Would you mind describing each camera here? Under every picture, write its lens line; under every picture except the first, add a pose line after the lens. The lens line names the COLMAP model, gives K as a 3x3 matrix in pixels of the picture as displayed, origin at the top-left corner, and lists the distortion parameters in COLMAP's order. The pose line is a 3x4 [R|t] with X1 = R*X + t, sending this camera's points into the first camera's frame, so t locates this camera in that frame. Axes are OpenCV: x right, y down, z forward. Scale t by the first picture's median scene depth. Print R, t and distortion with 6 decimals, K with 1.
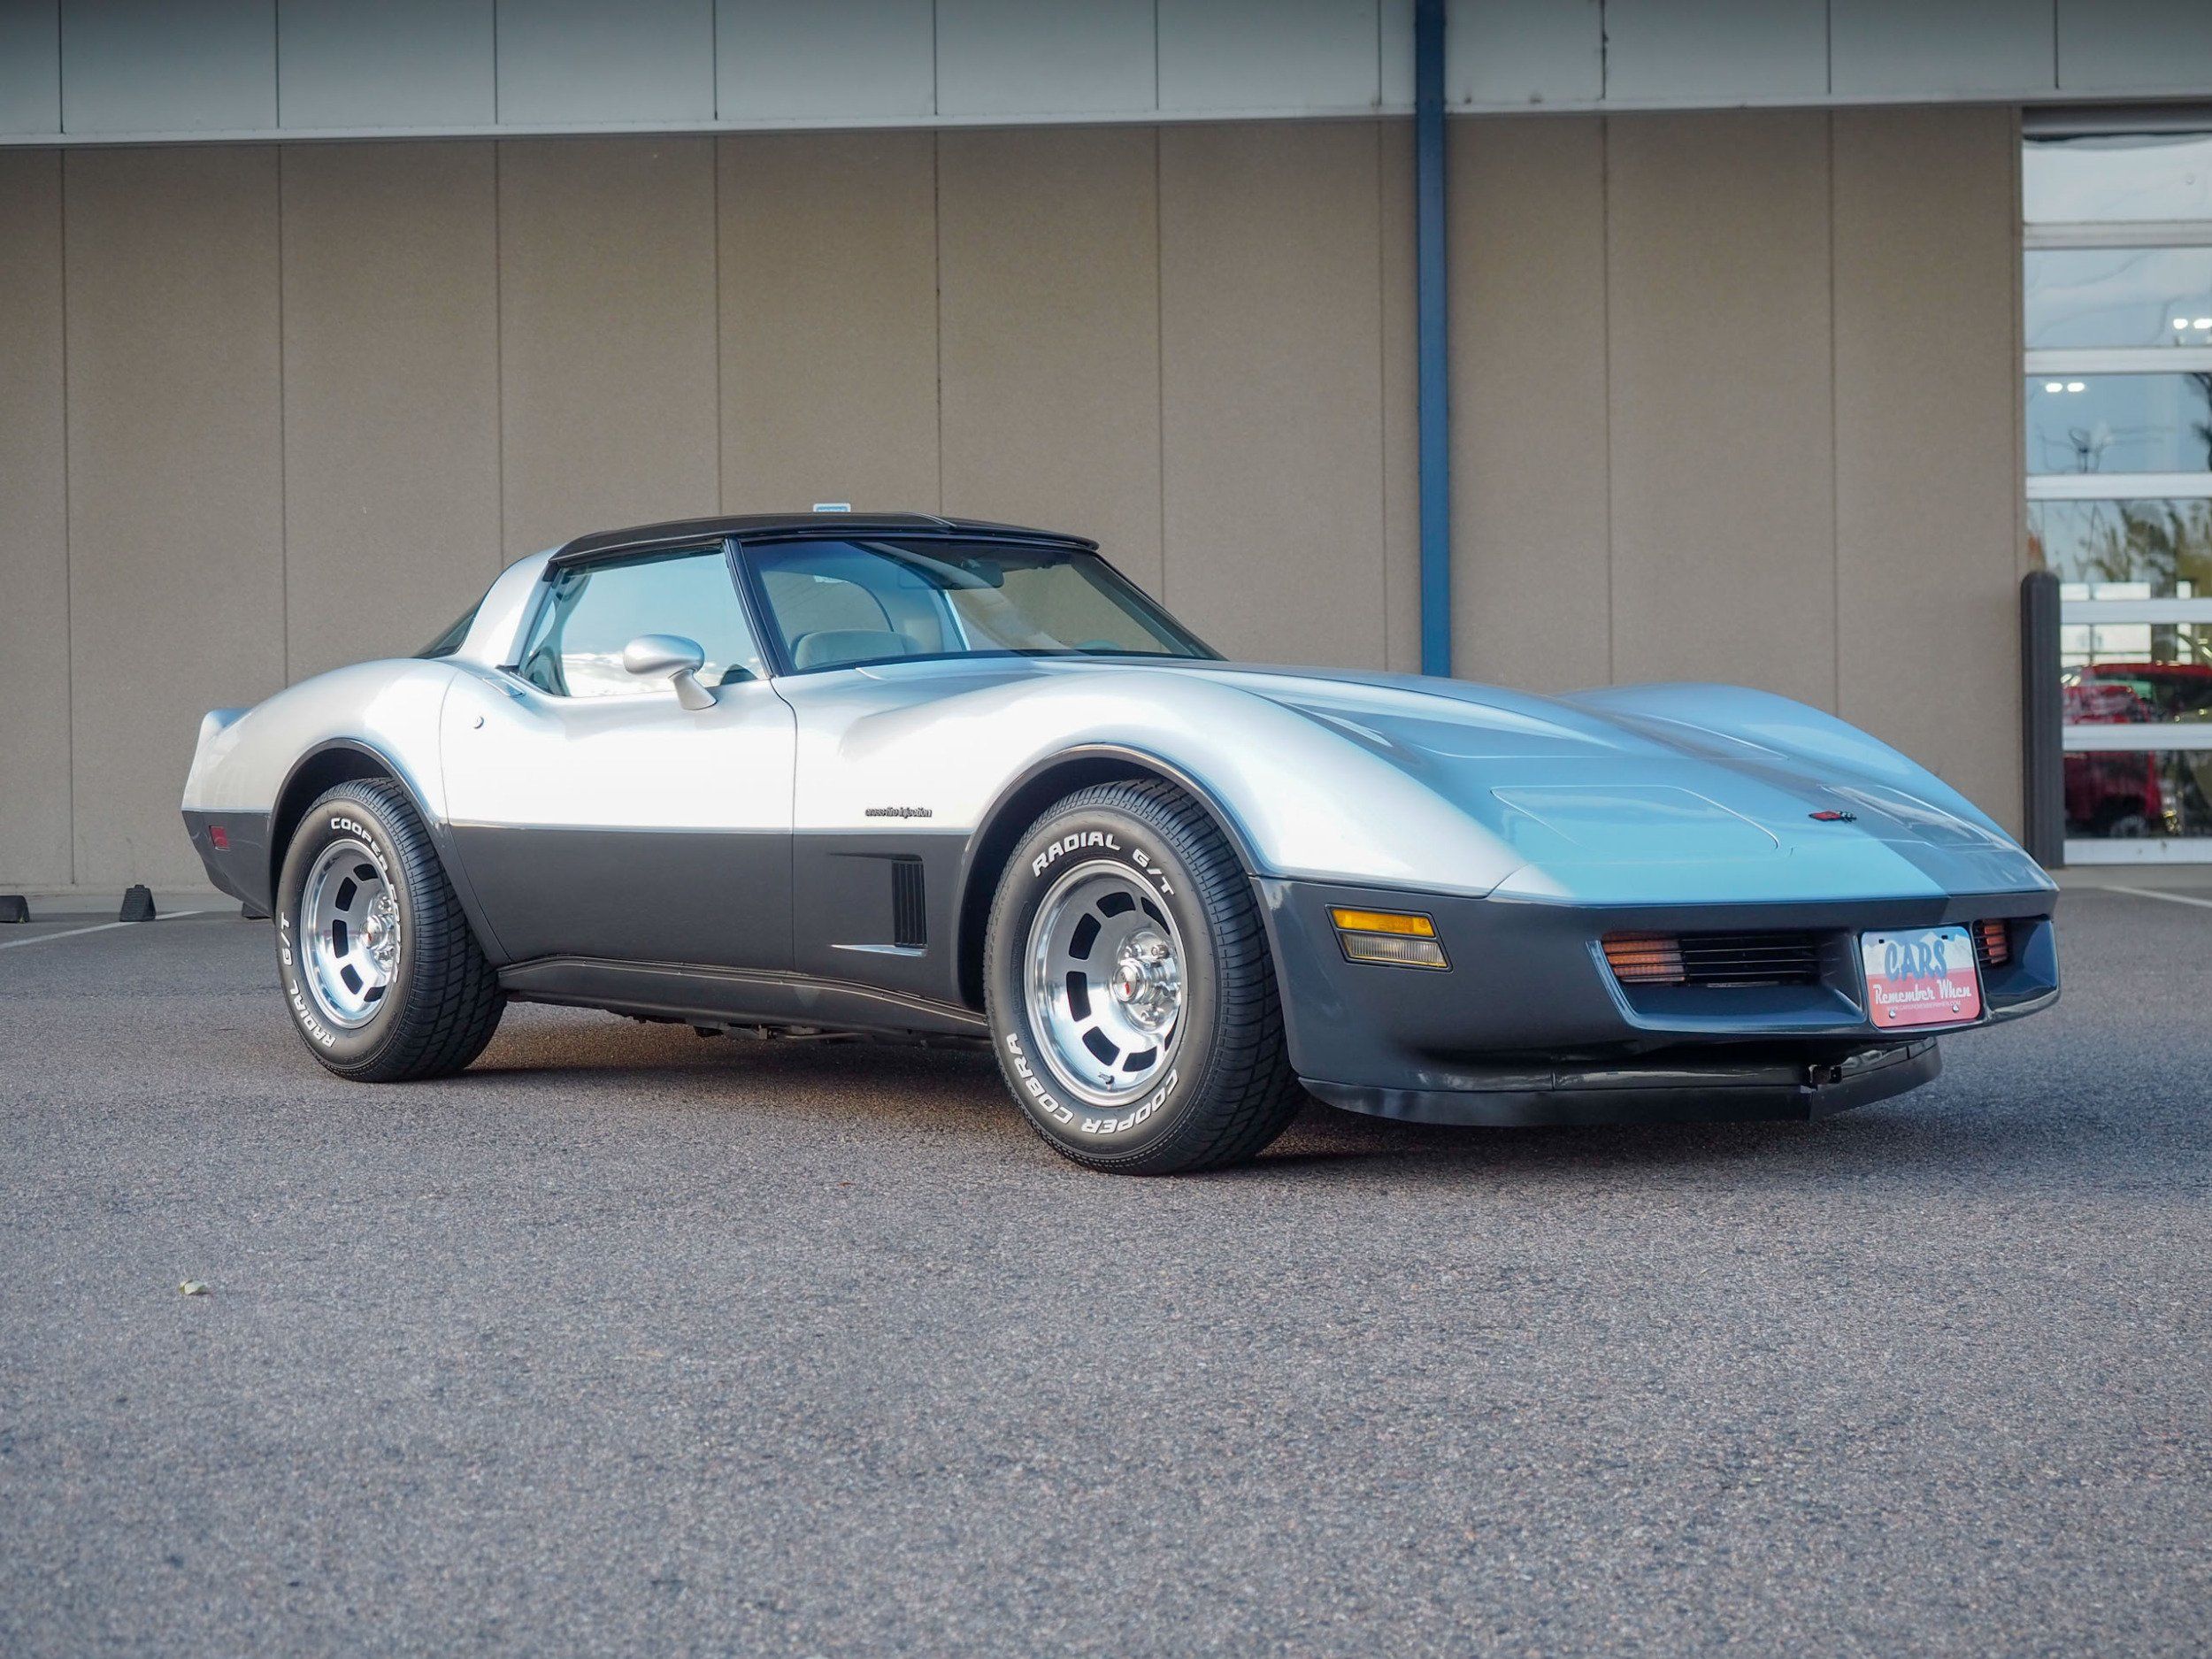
lens RADIAL K [[3591.7, 0, 1101.0], [0, 3591.7, 837.8], [0, 0, 1]] dist [0.021293, -0.104663]
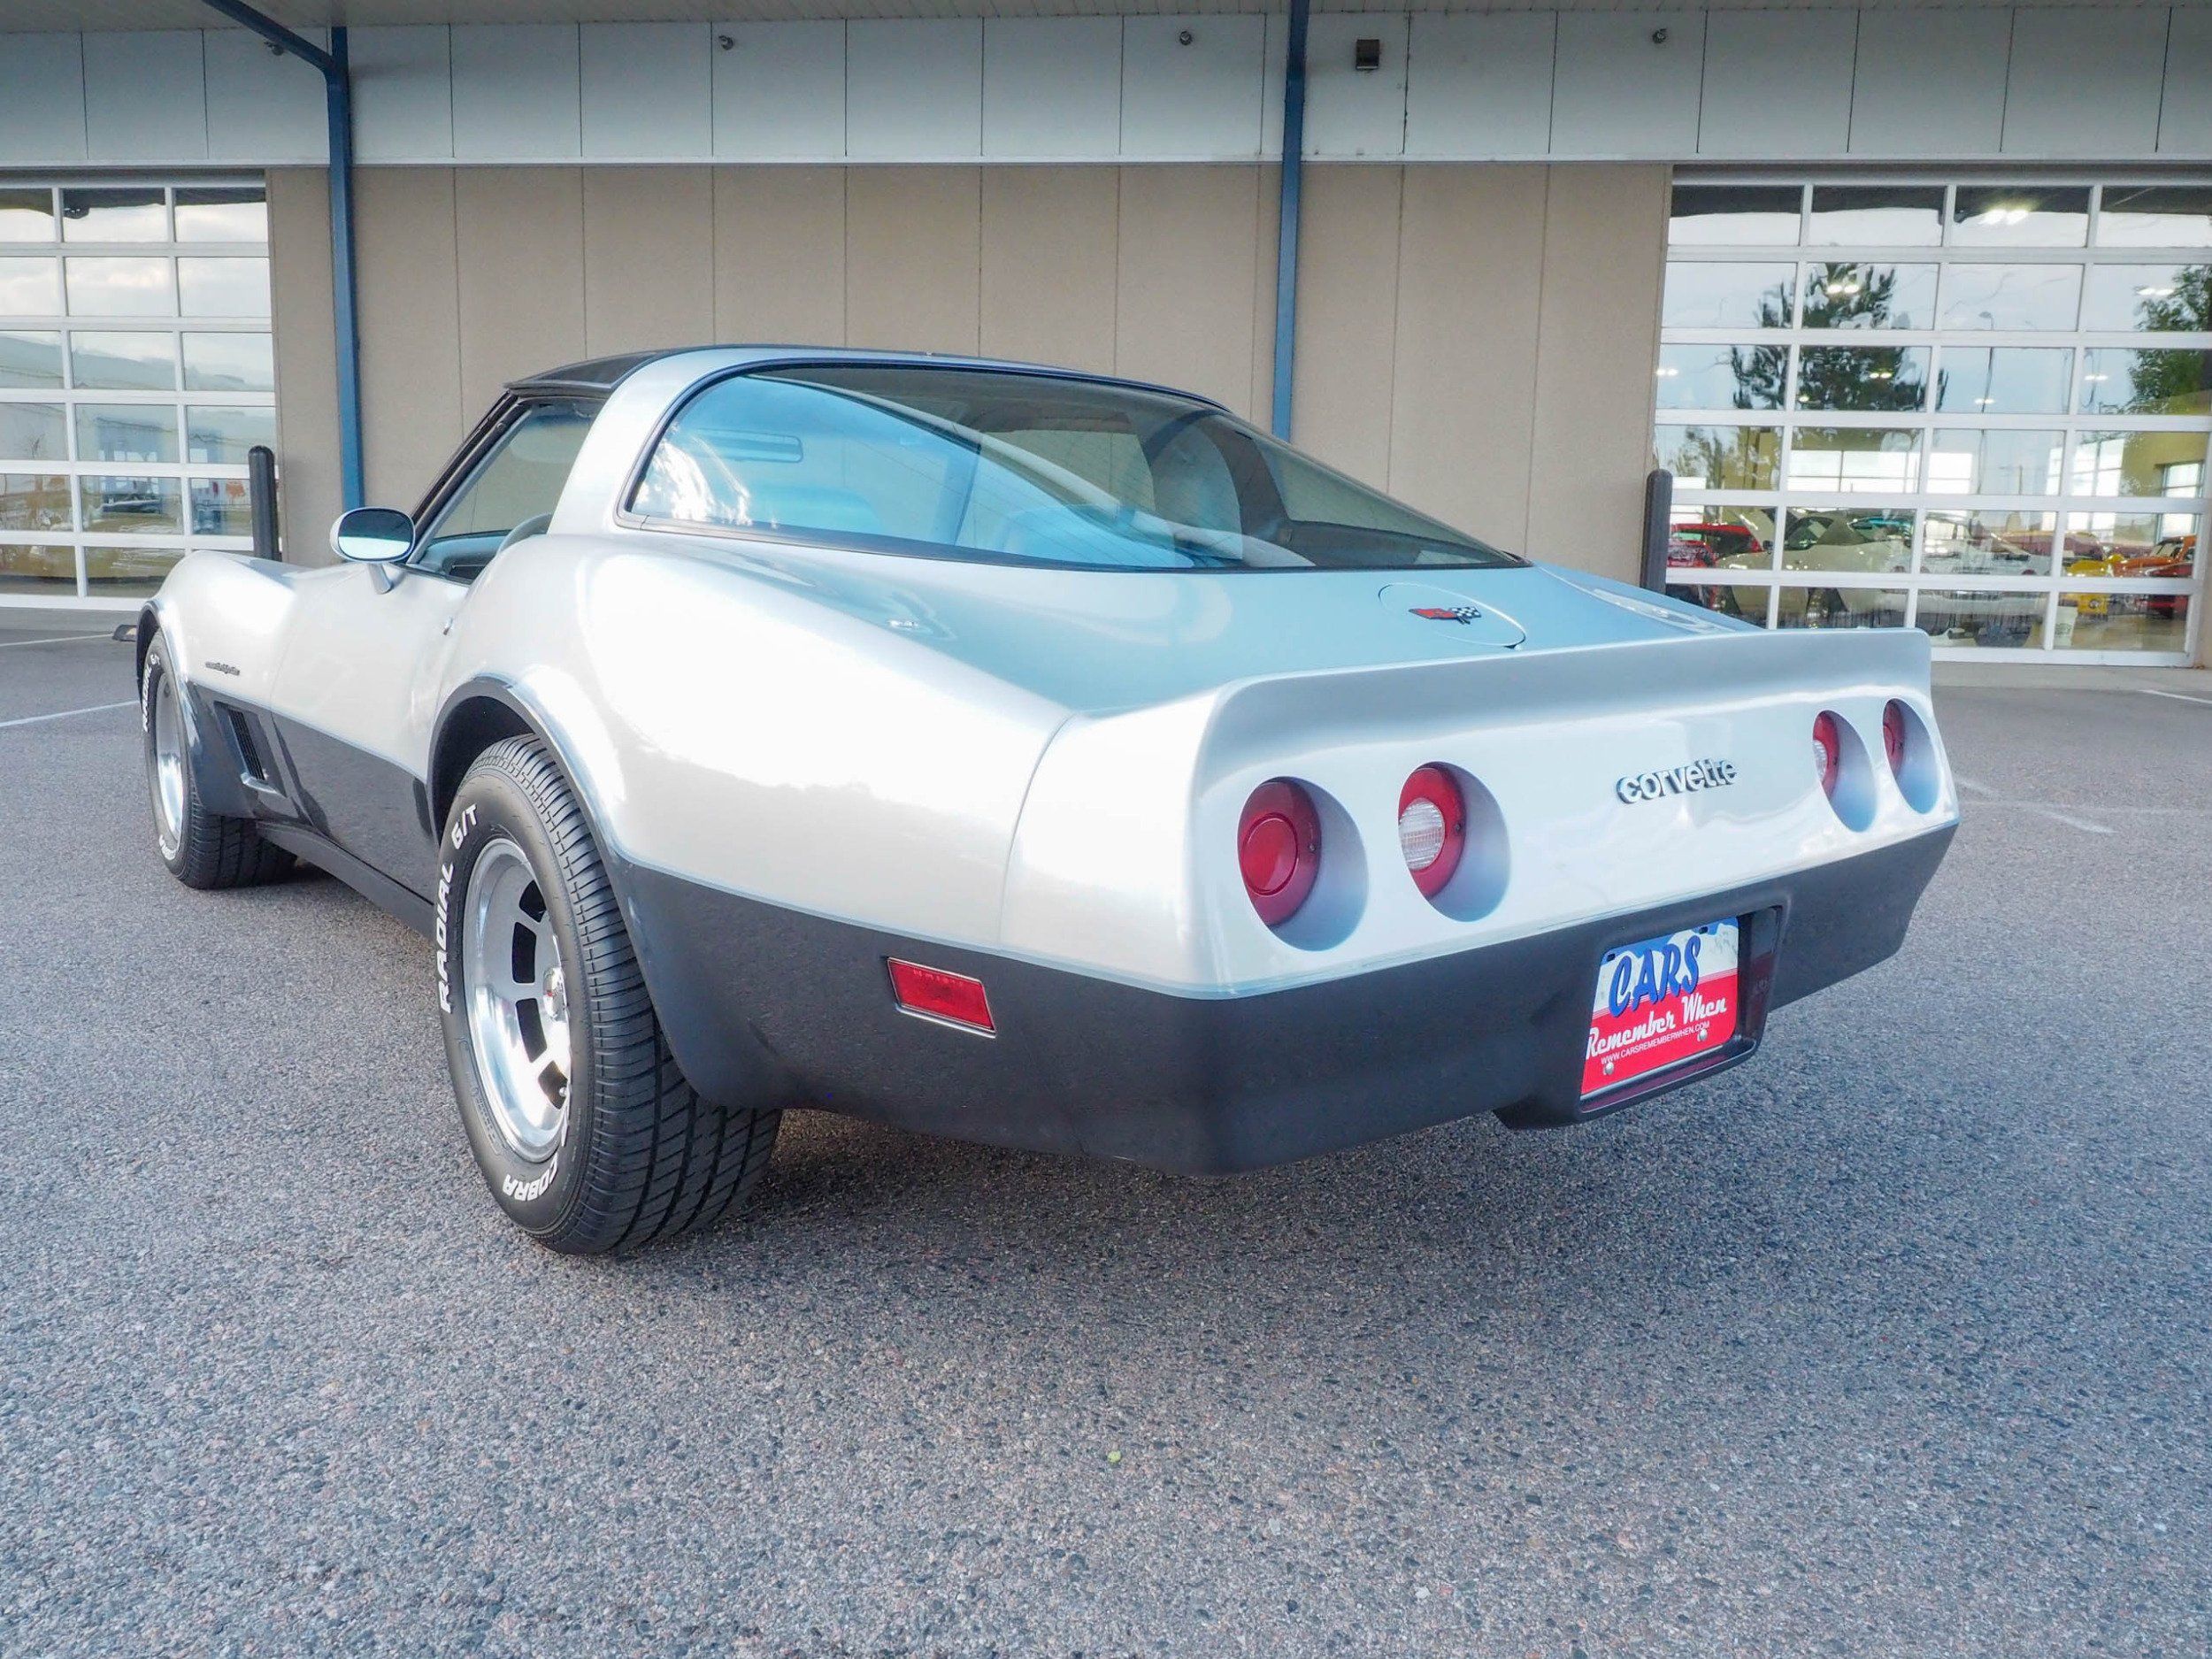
lens RADIAL K [[1604.4, 0, 1100.1], [0, 1604.4, 813.2], [0, 0, 1]] dist [-0.006737, -0.001280]
pose [[0.997544, 0.044391, -0.054184, 0.166202], [-0.035985, 0.988437, 0.147301, -0.054743], [0.060097, -0.144989, 0.987606, 0.738849]]
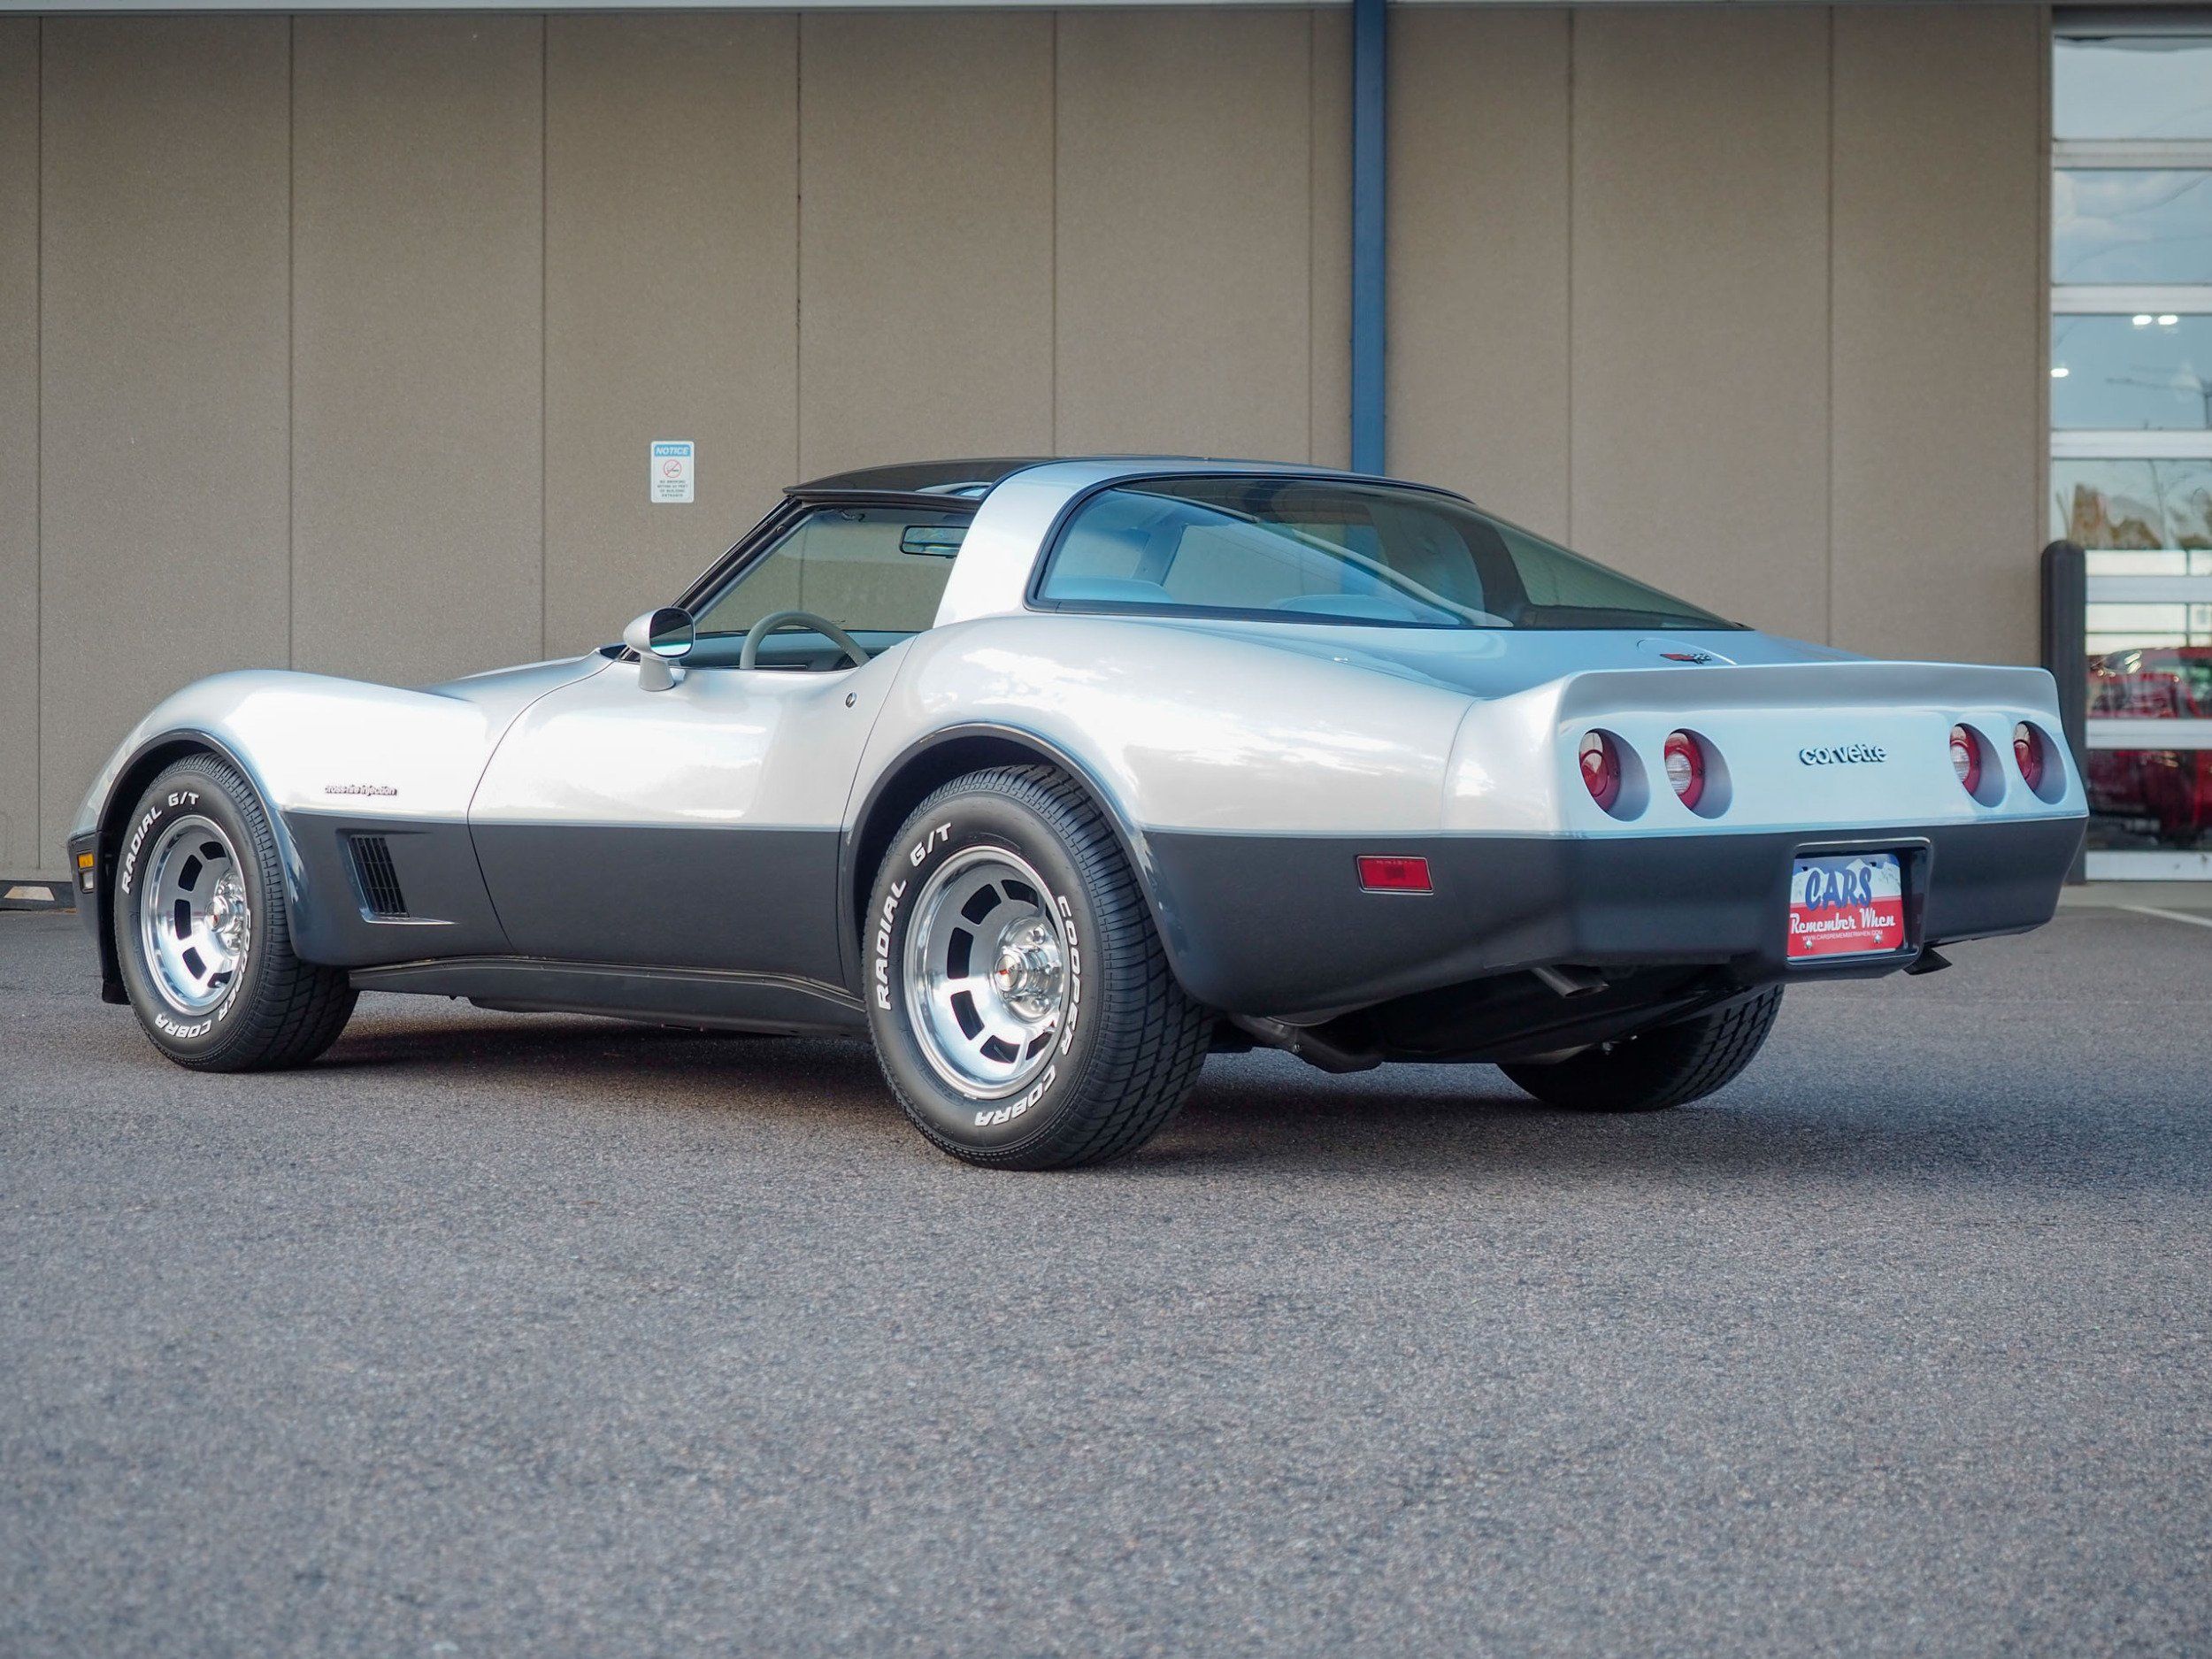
lens RADIAL K [[4292.4, 0, 1049.0], [0, 4292.4, 829.3], [0, 0, 1]] dist [0.013600, -0.228682]
pose [[0.999884, 0.014995, 0.002837, 0.040853], [-0.014993, 0.999887, -0.000832, -0.000186], [-0.002849, 0.000790, 0.999996, -0.097226]]
